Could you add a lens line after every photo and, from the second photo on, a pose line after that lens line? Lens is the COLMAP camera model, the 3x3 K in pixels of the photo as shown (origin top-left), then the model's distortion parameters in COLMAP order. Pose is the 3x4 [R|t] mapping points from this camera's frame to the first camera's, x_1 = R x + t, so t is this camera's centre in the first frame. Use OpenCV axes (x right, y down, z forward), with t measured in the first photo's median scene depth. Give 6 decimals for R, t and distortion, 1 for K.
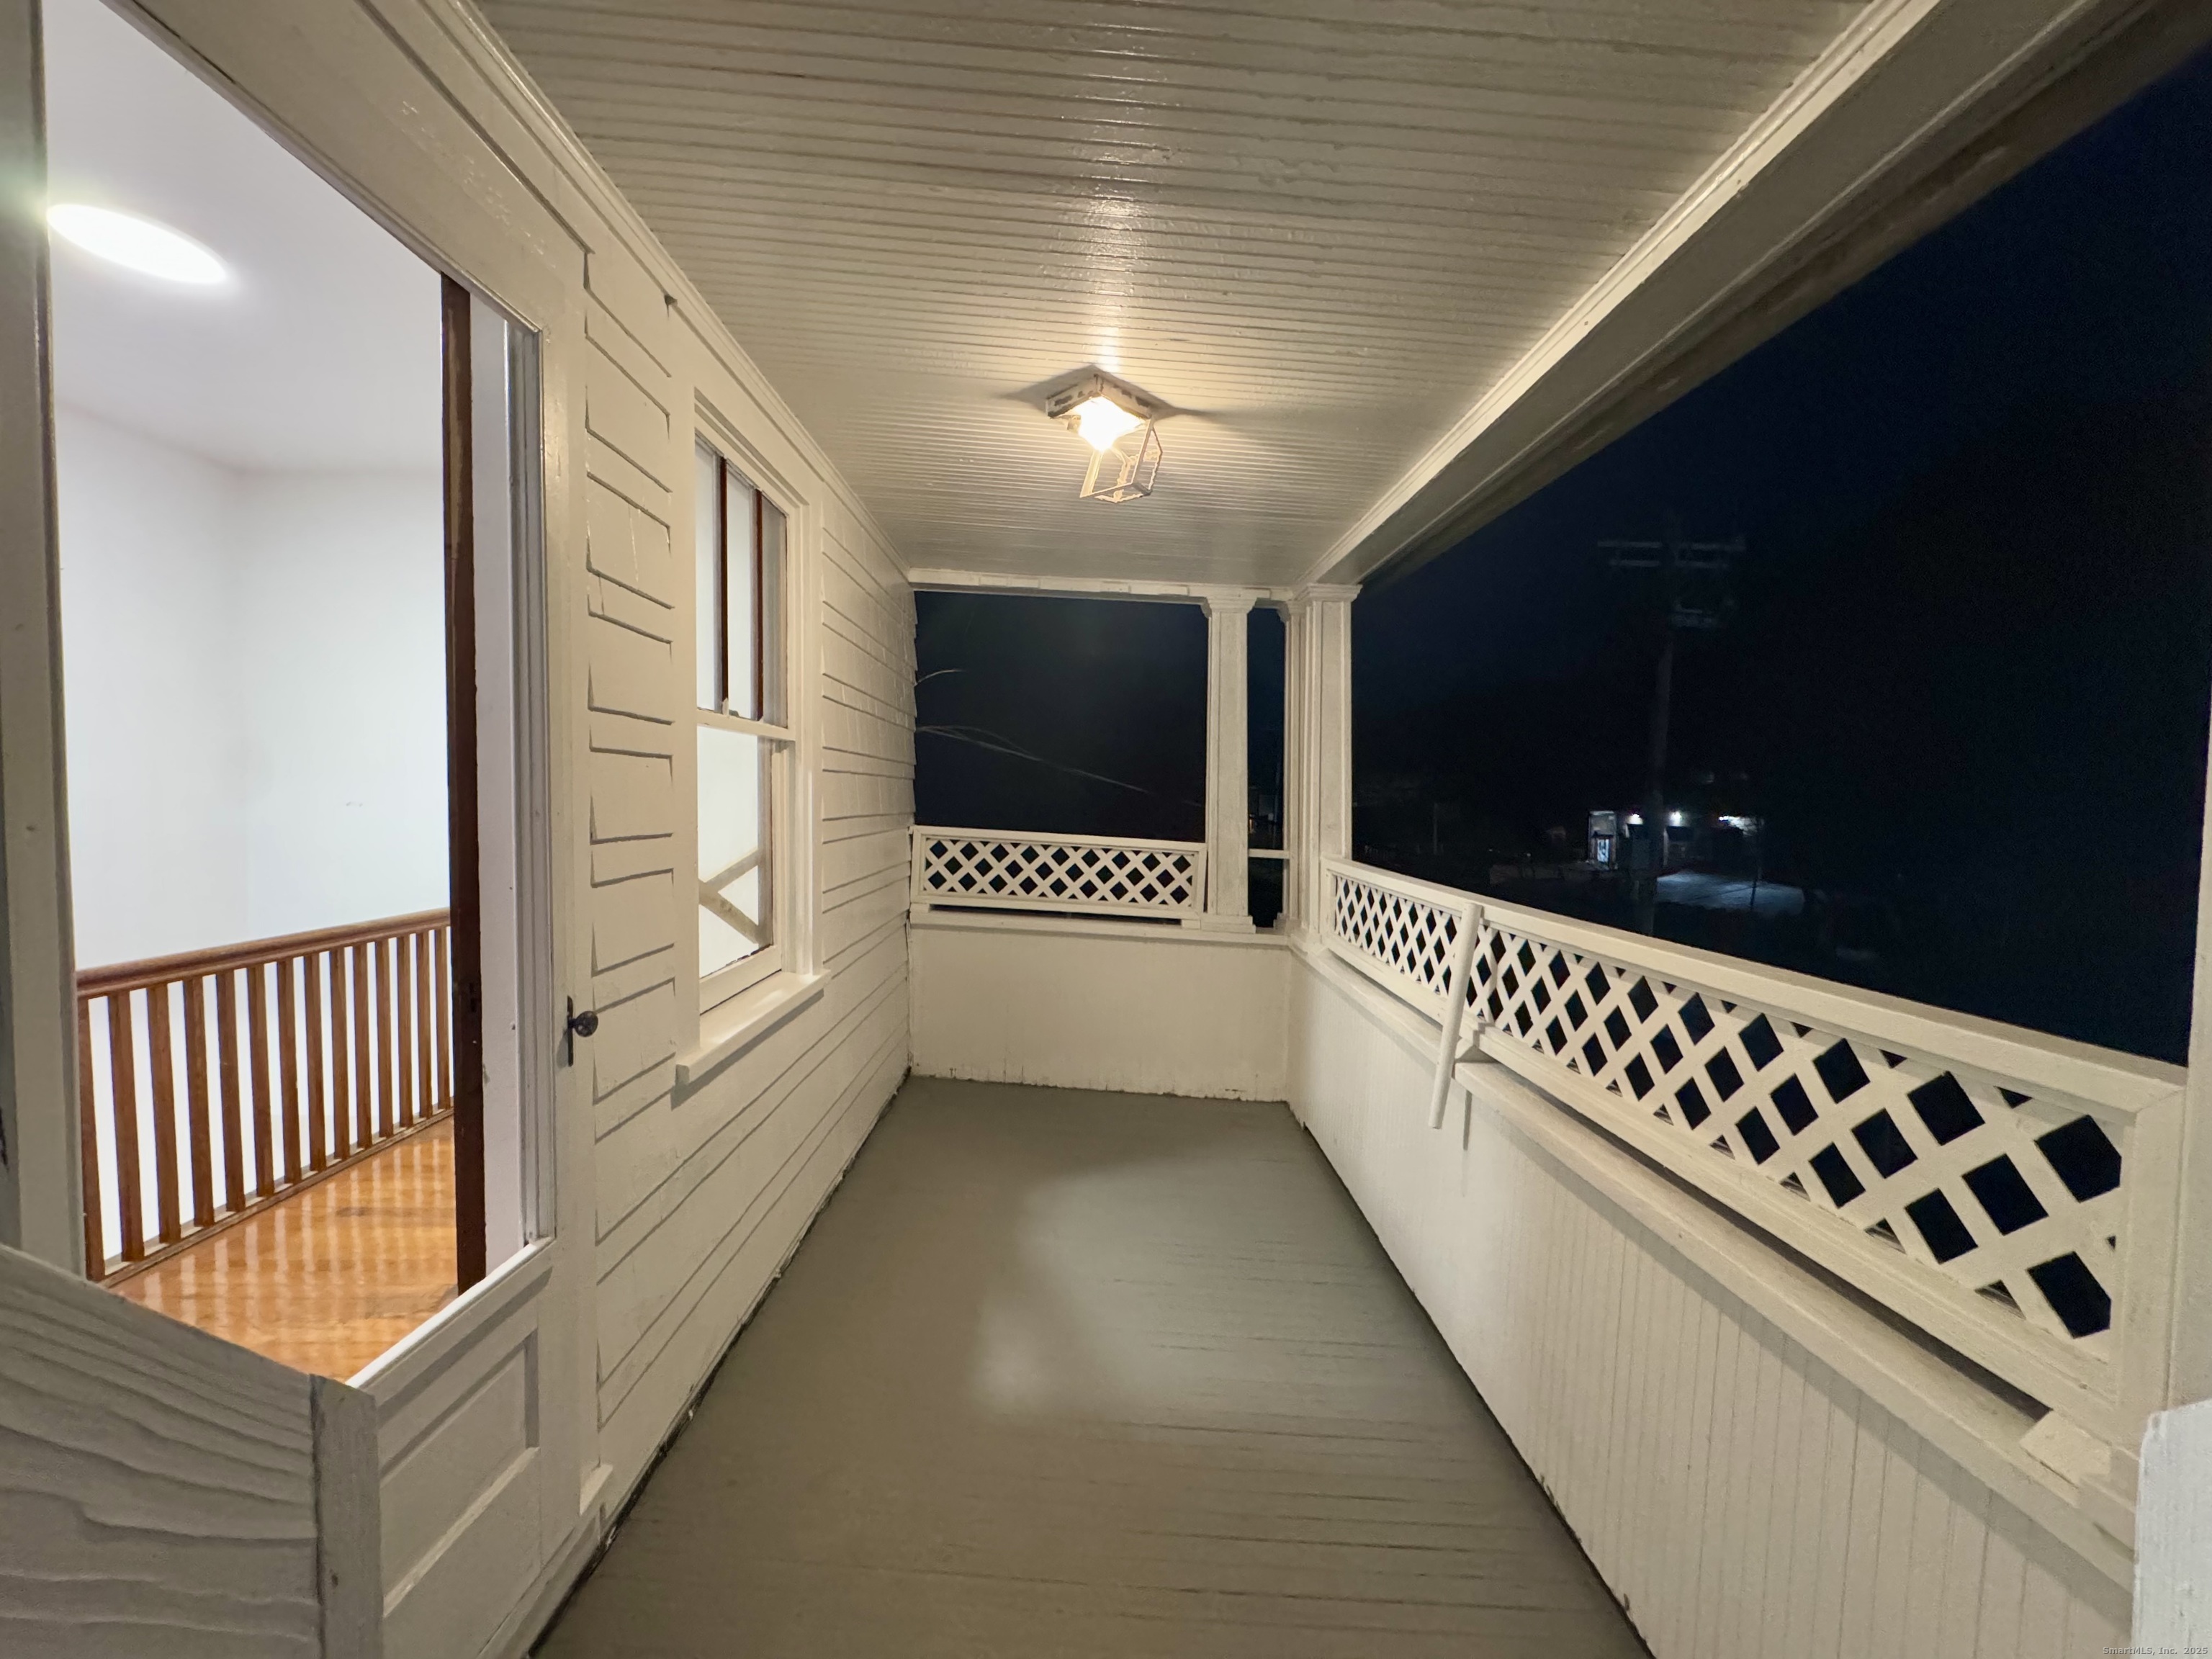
lens RADIAL K [[874.3, 0, 1109.7], [0, 874.3, 833.0], [0, 0, 1]] dist [-0.002511, -0.000047]
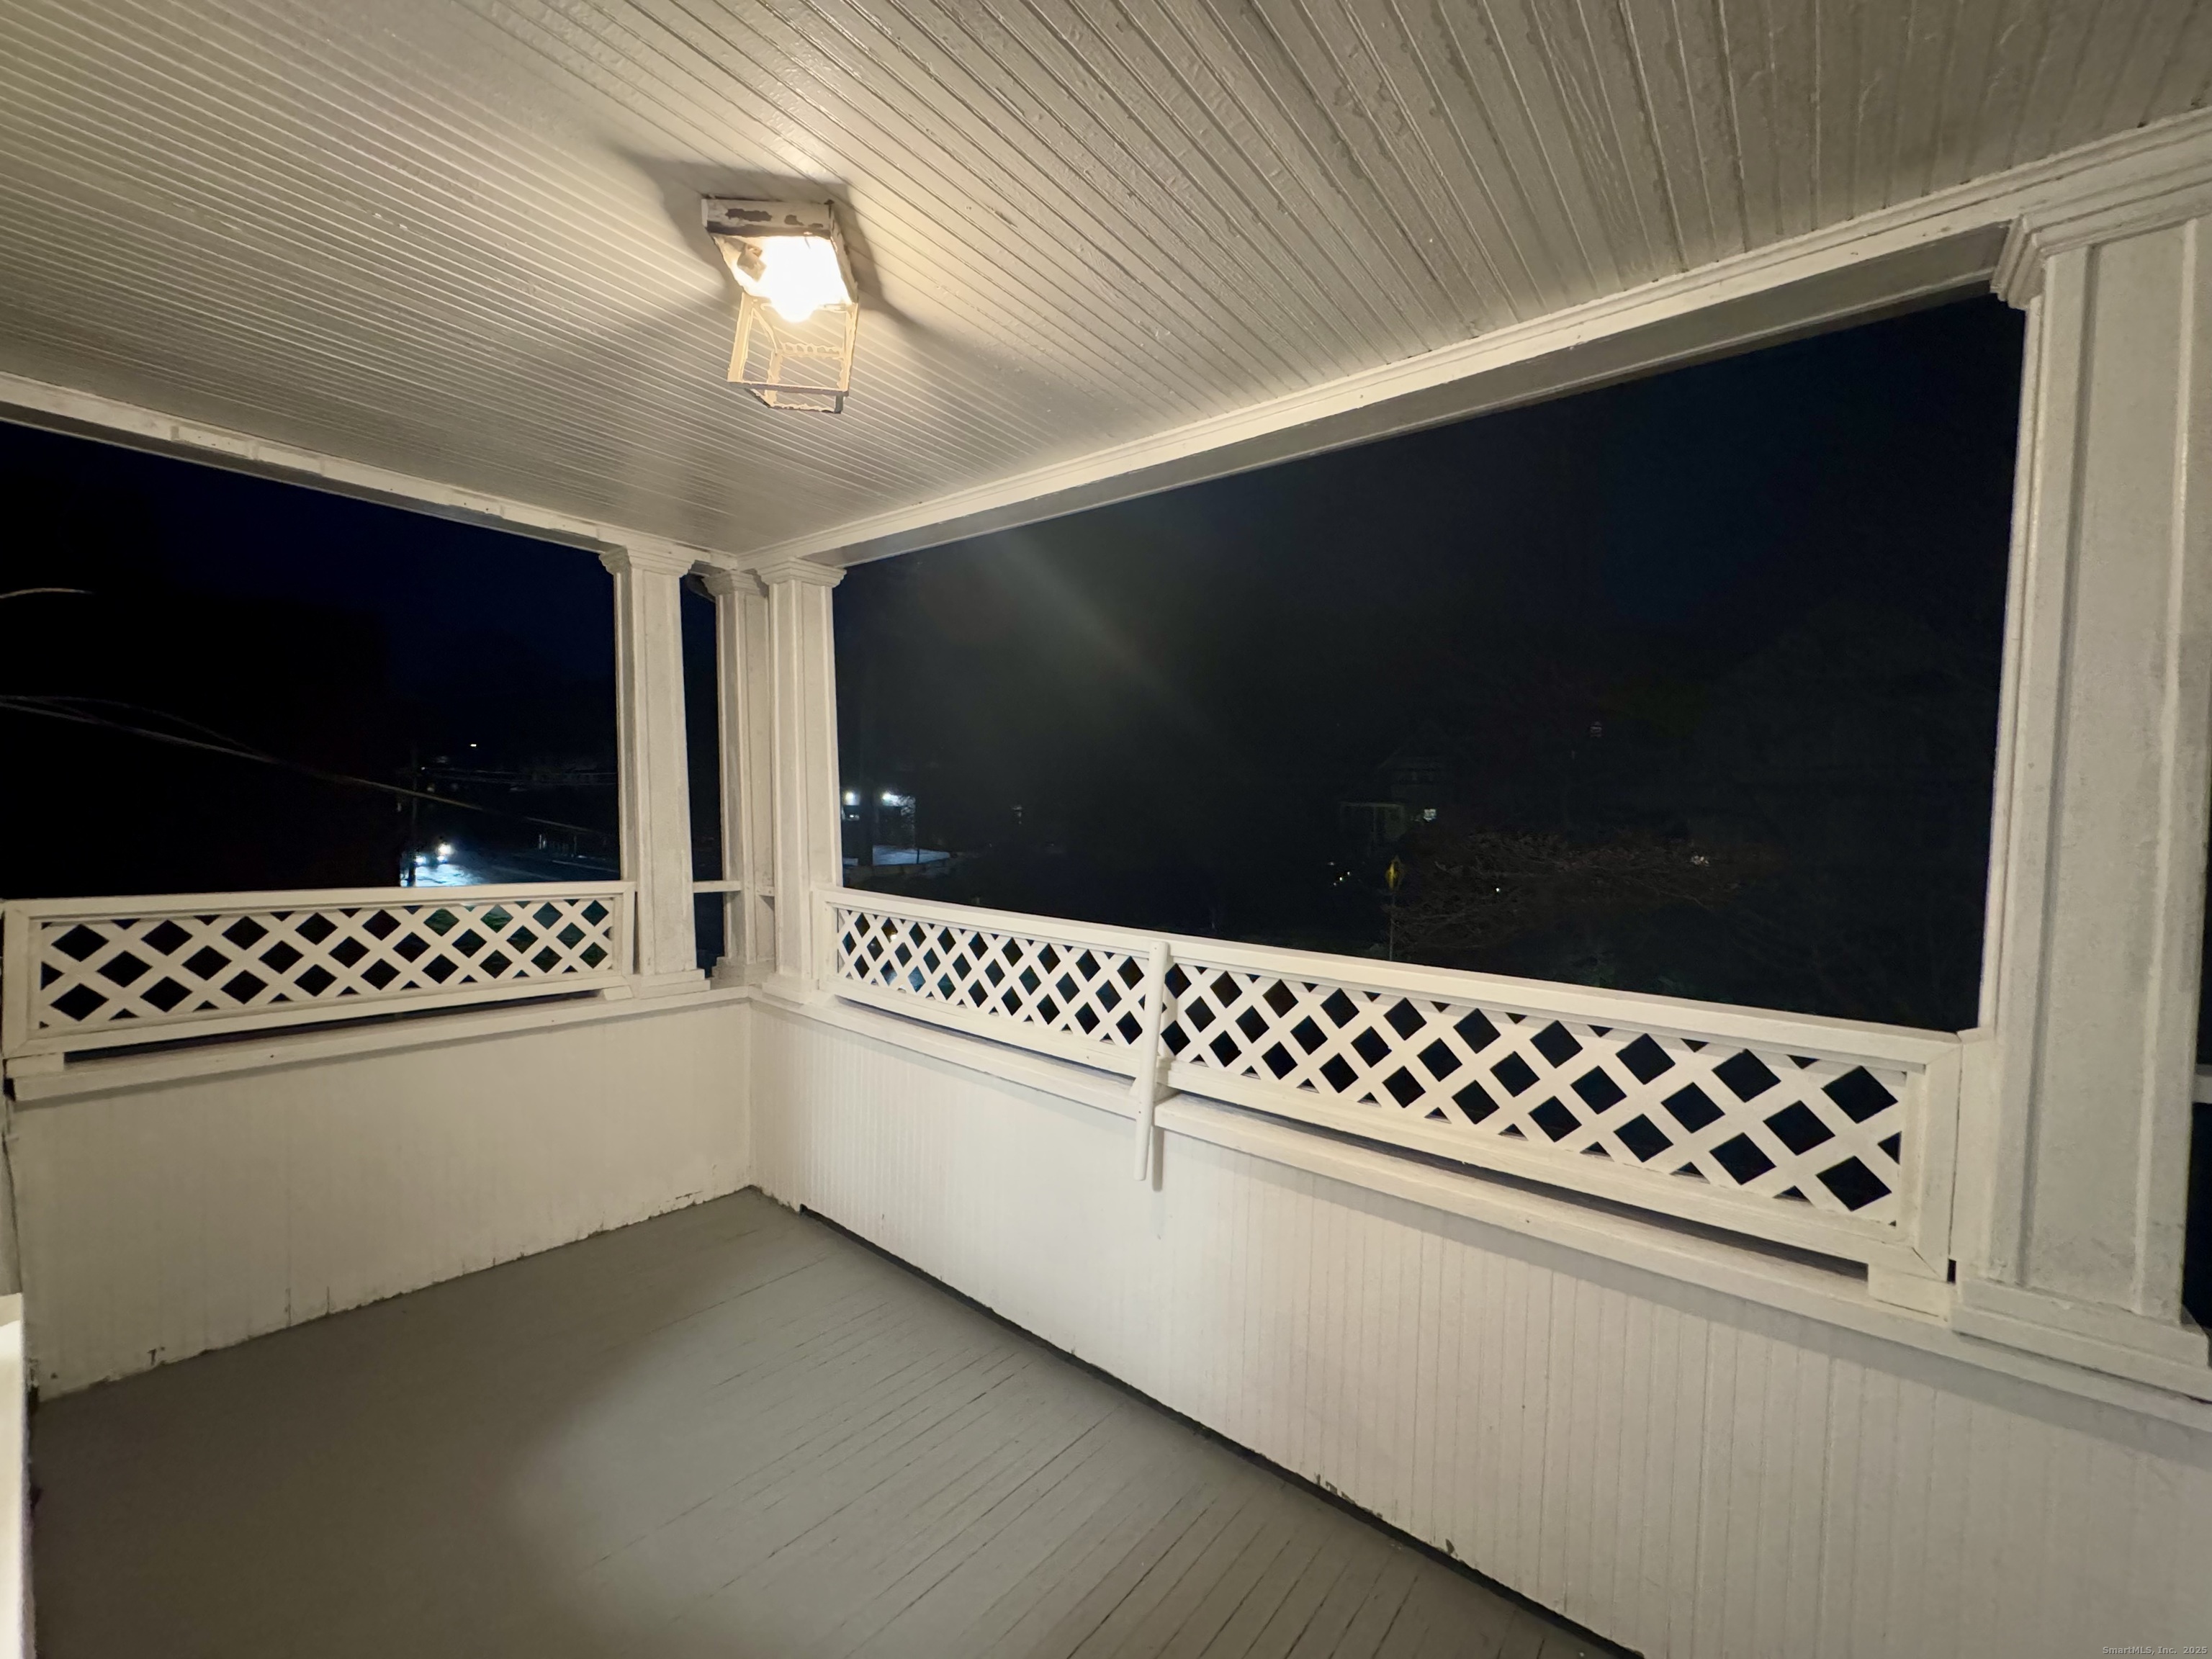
lens RADIAL K [[874.3, 0, 1104.8], [0, 874.3, 831.9], [0, 0, 1]] dist [-0.002511, -0.000047]
pose [[0.648962, -0.051146, 0.759100, -0.194646], [0.037228, 0.998677, 0.035461, -0.042251], [-0.759910, 0.005247, 0.650007, 0.220354]]
